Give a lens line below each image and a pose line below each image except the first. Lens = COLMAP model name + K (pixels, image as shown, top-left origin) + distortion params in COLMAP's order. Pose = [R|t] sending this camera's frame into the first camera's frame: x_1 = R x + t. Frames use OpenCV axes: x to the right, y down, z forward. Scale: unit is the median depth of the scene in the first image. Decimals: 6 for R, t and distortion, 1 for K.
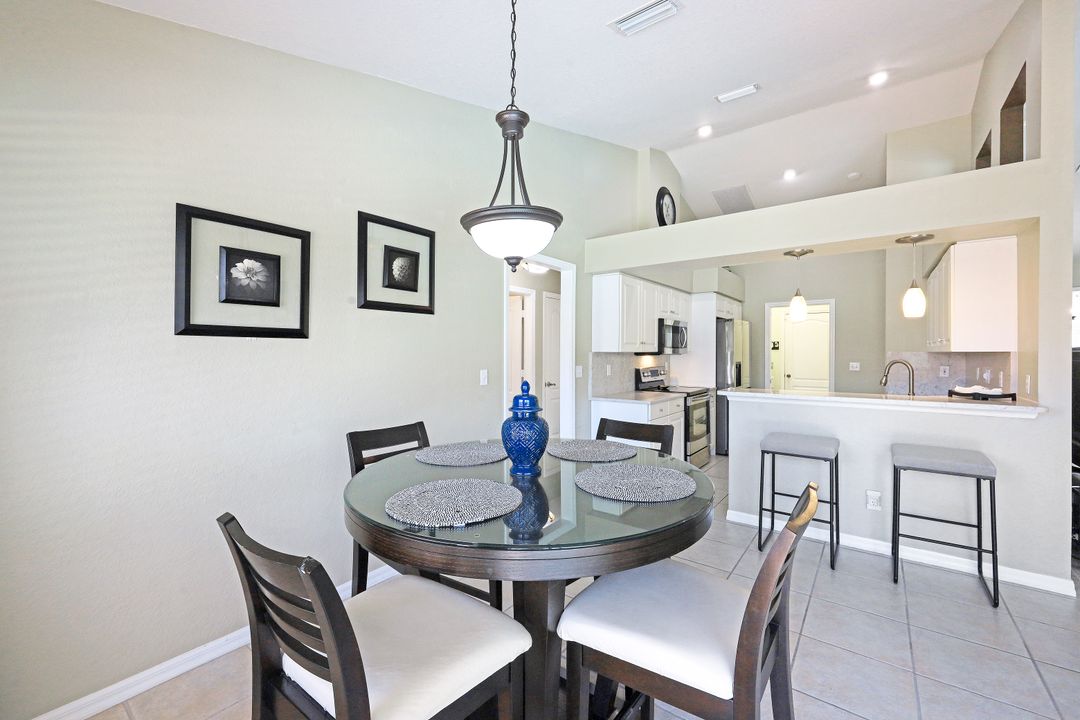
lens RADIAL K [[437.6, 0, 541.9], [0, 437.6, 352.0], [0, 0, 1]] dist [0.003405, -0.000299]
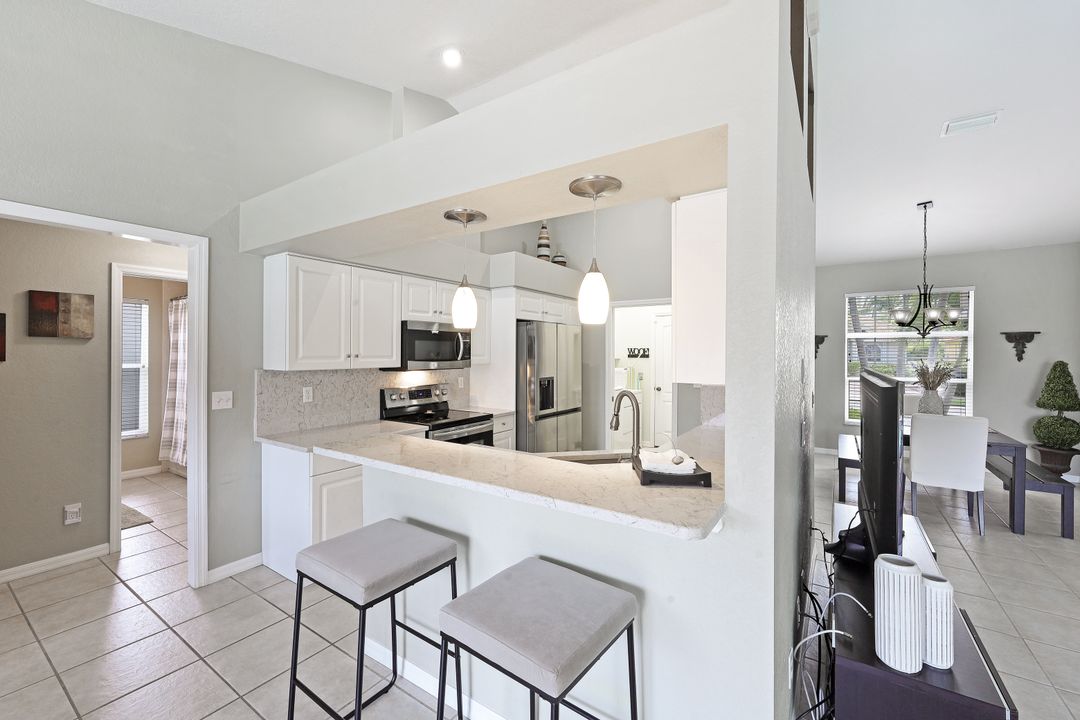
lens RADIAL K [[437.6, 0, 536.9], [0, 437.6, 353.8], [0, 0, 1]] dist [0.003405, -0.000299]
pose [[0.998503, 0.001595, 0.054671, 0.695690], [-0.001729, 0.999996, 0.002402, -0.037826], [-0.054667, -0.002493, 0.998502, 0.408892]]
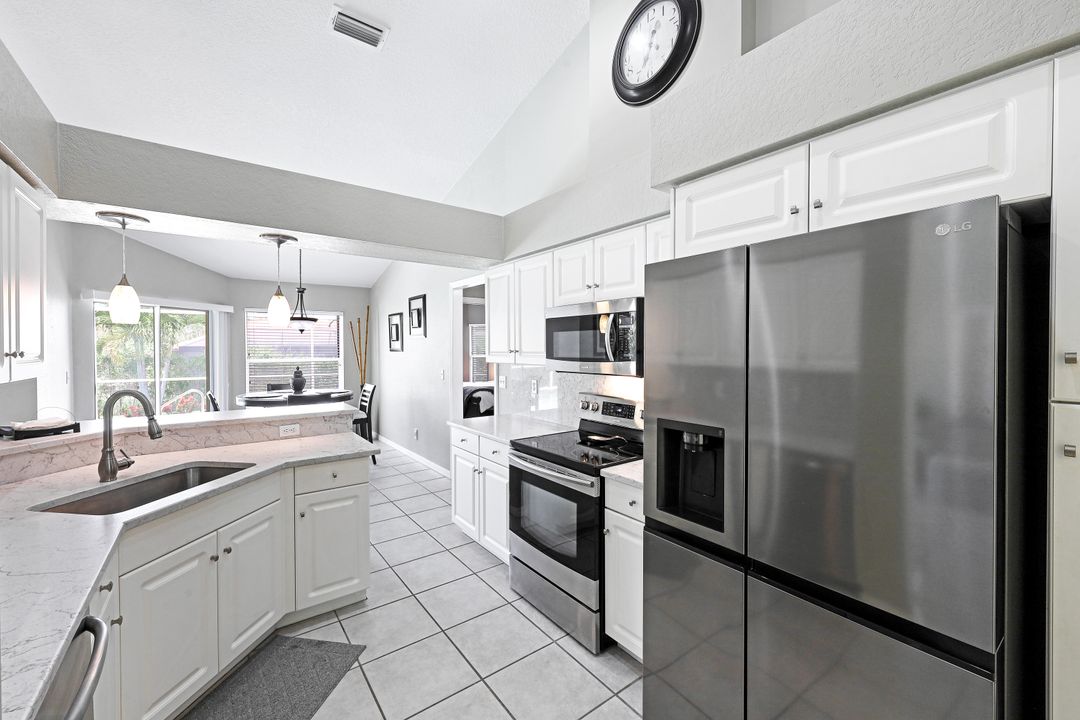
lens RADIAL K [[437.6, 0, 540.1], [0, 437.6, 353.2], [0, 0, 1]] dist [0.003405, -0.000299]
pose [[-0.254040, 0.016535, -0.967052, 1.296202], [0.006646, 0.999860, 0.015351, -0.036072], [0.967171, -0.002527, -0.254114, 1.724587]]
